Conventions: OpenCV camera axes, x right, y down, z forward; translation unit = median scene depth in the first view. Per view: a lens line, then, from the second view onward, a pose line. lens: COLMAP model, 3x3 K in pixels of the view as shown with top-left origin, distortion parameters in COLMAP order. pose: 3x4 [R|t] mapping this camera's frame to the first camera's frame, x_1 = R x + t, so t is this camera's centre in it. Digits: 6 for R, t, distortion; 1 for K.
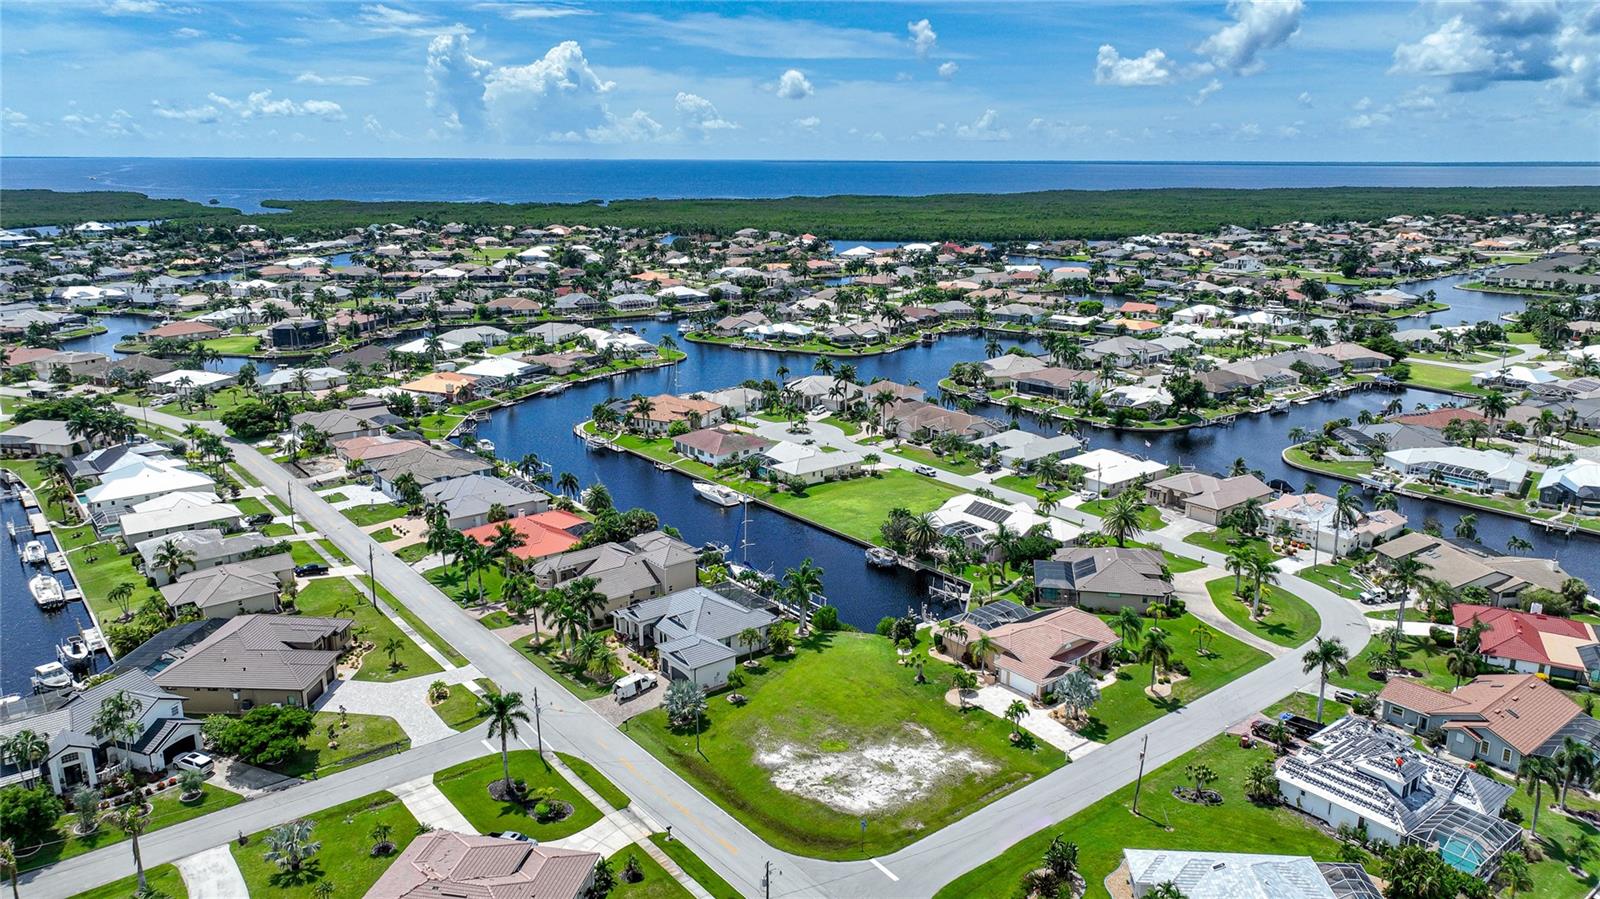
lens RADIAL K [[1121.7, 0, 803.8], [0, 1121.7, 451.8], [0, 0, 1]] dist [-0.000441, 0.018967]
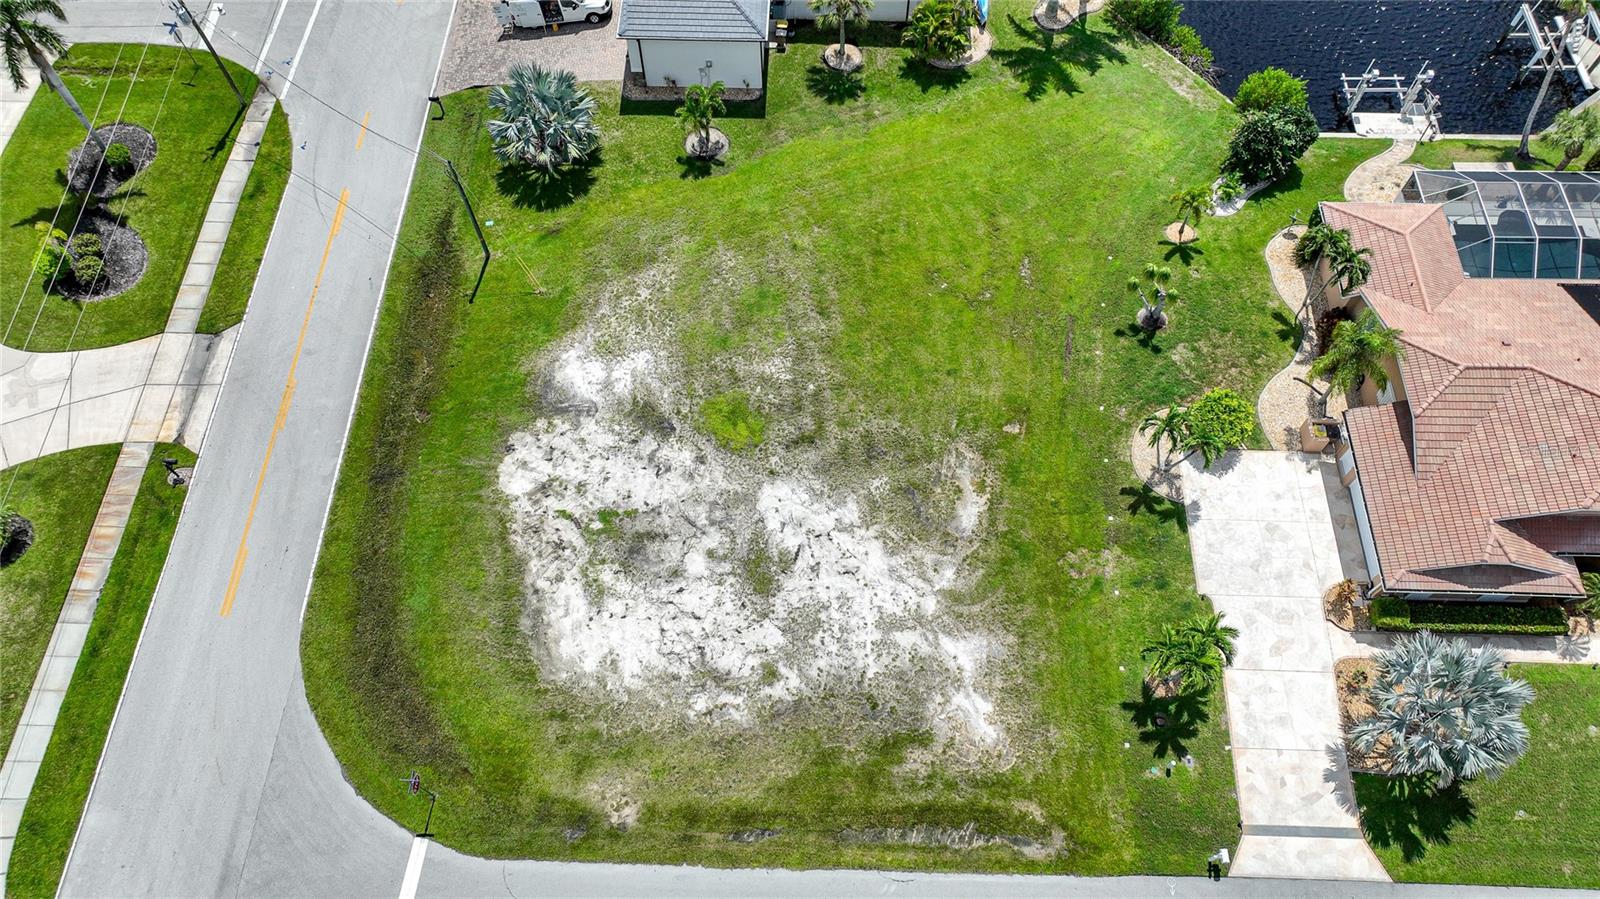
lens RADIAL K [[1130.8, 0, 800.0], [0, 1130.8, 449.5], [0, 0, 1]] dist [-0.000463, 0.007638]
pose [[0.763941, 0.563356, -0.314681, 0.168693], [-0.158208, 0.636296, 0.755048, -0.031850], [0.625591, -0.527027, 0.575220, 0.754571]]
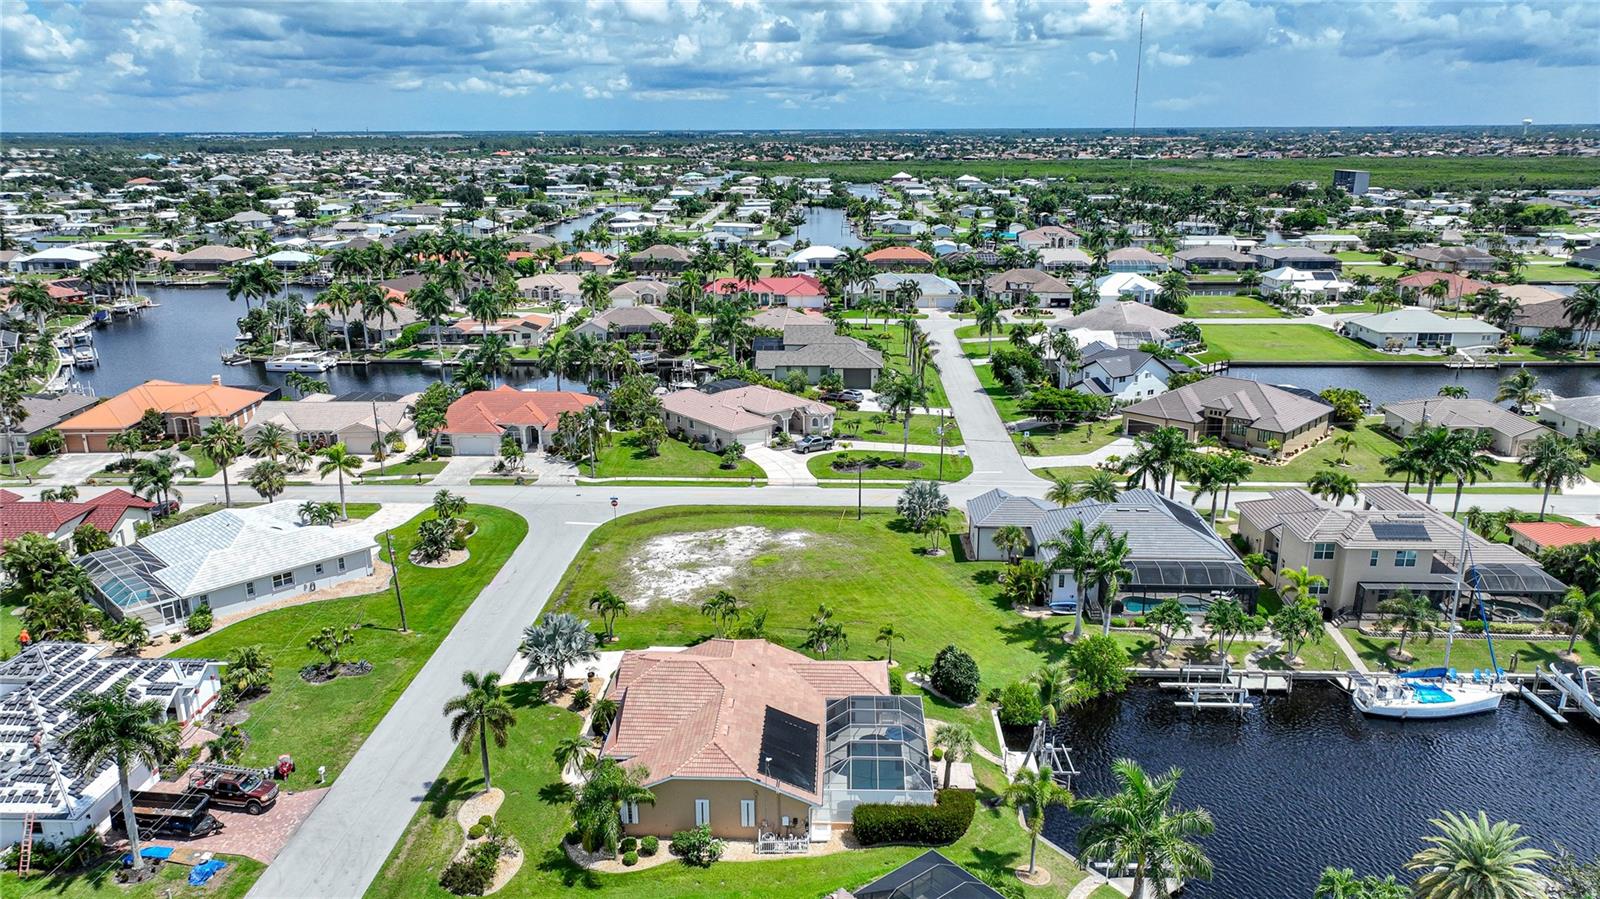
lens RADIAL K [[1121.7, 0, 803.8], [0, 1121.7, 451.8], [0, 0, 1]] dist [-0.000441, 0.018967]
pose [[-0.651068, 0.210534, -0.729237, 0.584204], [-0.191719, 0.883993, 0.426381, -0.168068], [0.734407, 0.417411, -0.535176, 1.386221]]
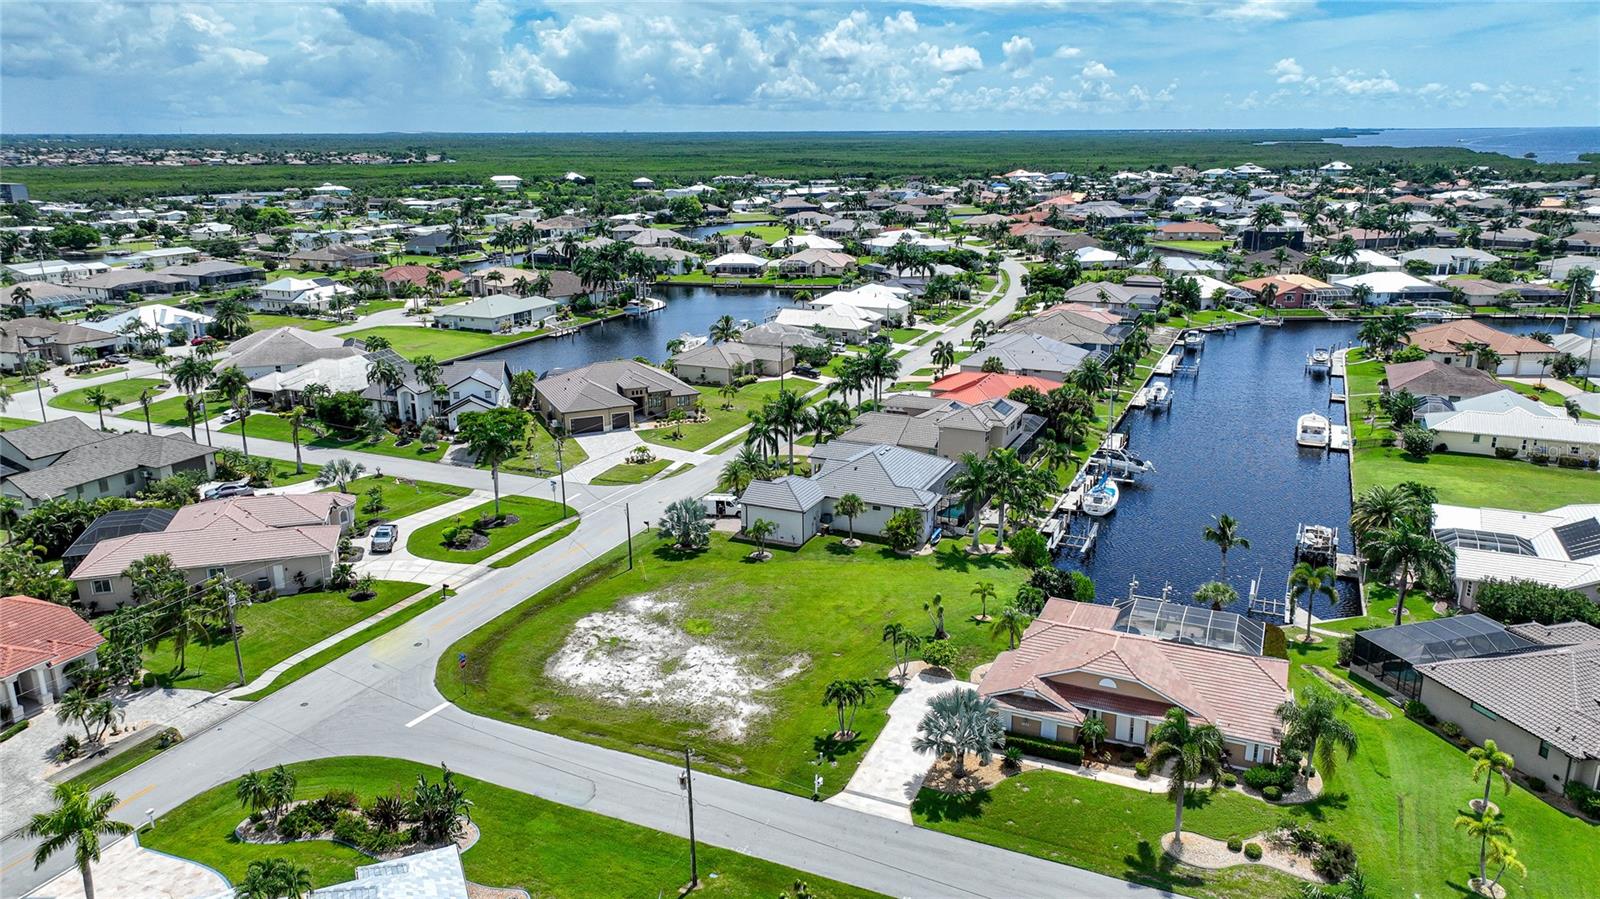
lens RADIAL K [[1121.7, 0, 803.8], [0, 1121.7, 451.8], [0, 0, 1]] dist [-0.000441, 0.018967]
pose [[0.456466, 0.240886, -0.856512, 0.634907], [-0.220649, 0.963229, 0.153308, 0.024127], [0.861947, 0.119009, 0.492833, 0.660397]]
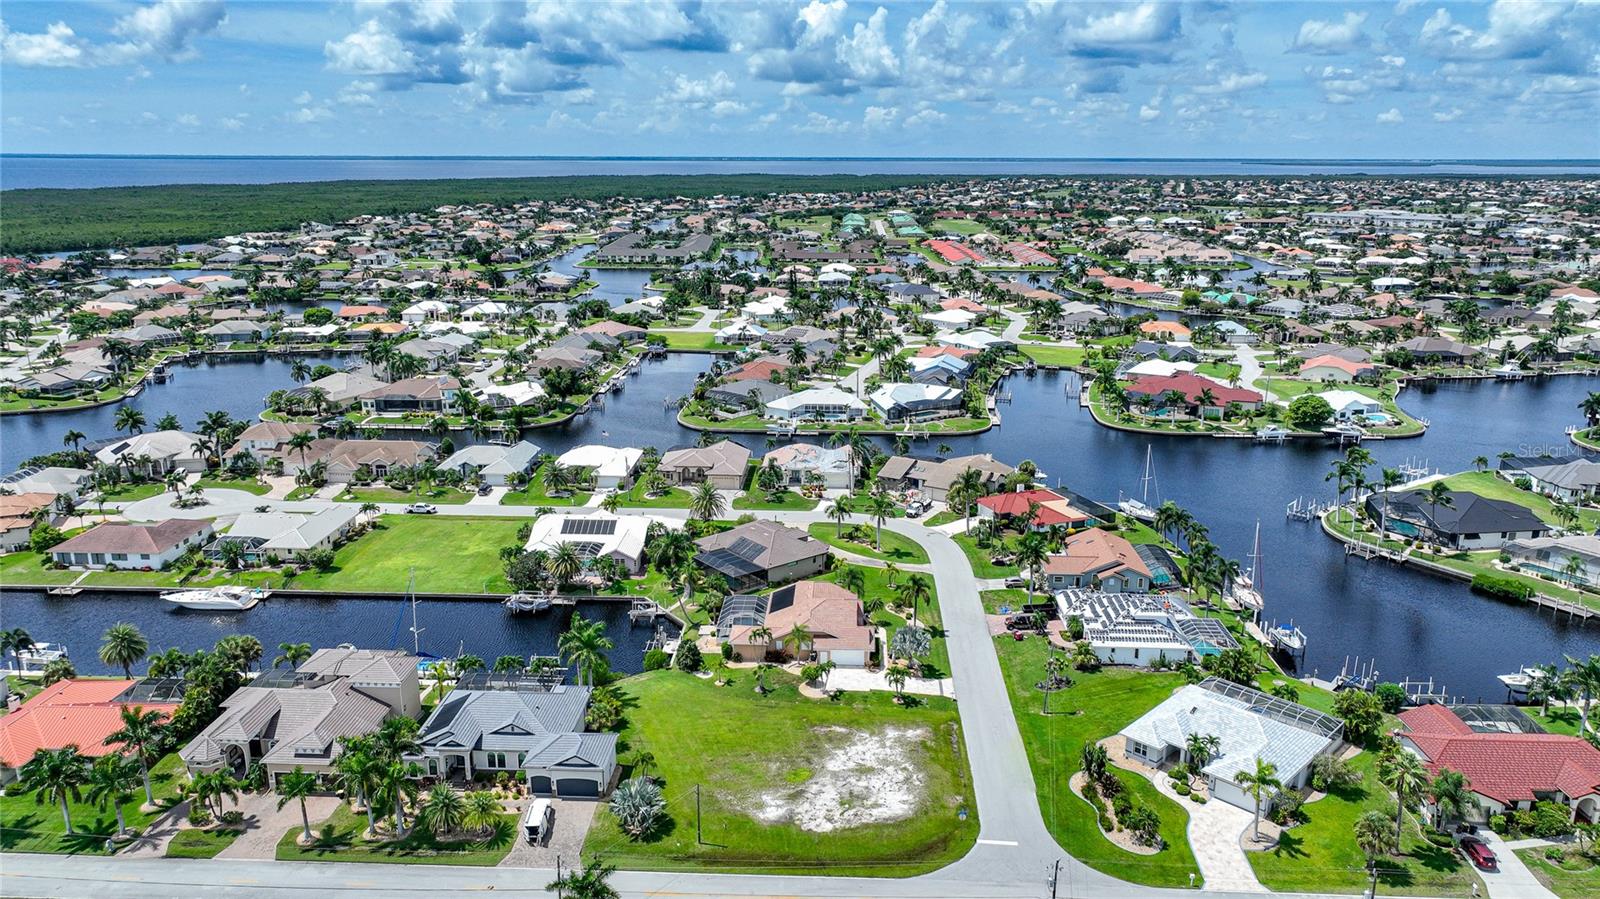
lens RADIAL K [[1121.7, 0, 803.8], [0, 1121.7, 451.8], [0, 0, 1]] dist [-0.000441, 0.018967]
pose [[0.658170, -0.194593, 0.727287, -0.587020], [0.190569, 0.977621, 0.089114, -0.086899], [-0.728352, 0.079946, 0.680524, 0.315740]]
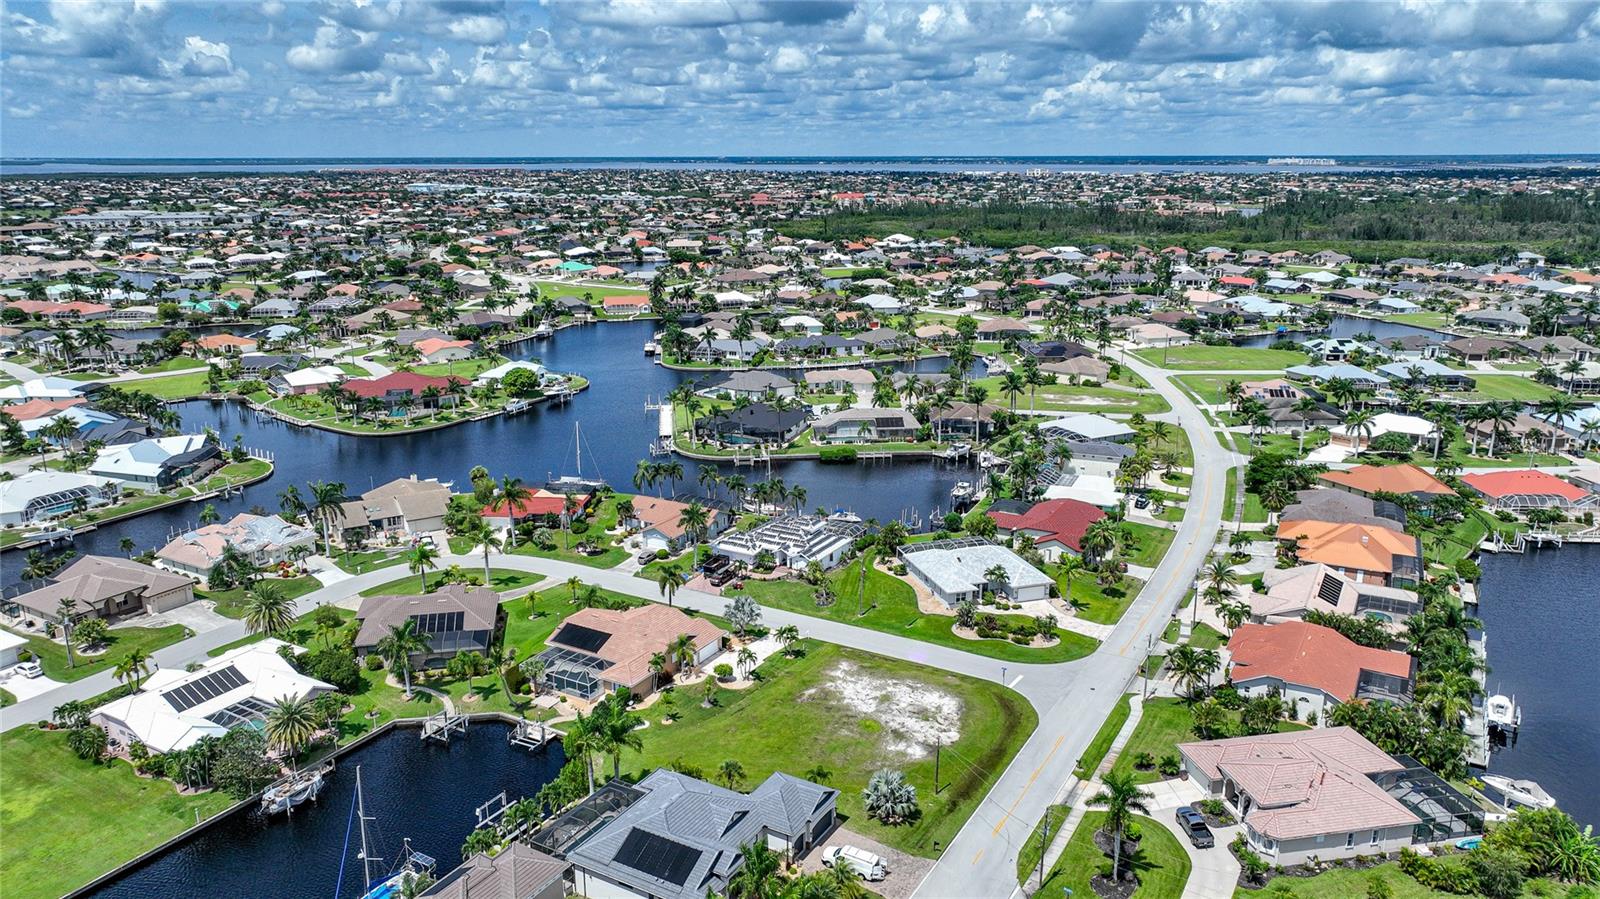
lens RADIAL K [[1121.7, 0, 803.8], [0, 1121.7, 451.8], [0, 0, 1]] dist [-0.000441, 0.018967]
pose [[-0.364277, -0.242485, 0.899168, -0.788667], [0.238275, 0.909103, 0.341696, -0.322572], [-0.900293, 0.338721, -0.273388, 1.206908]]
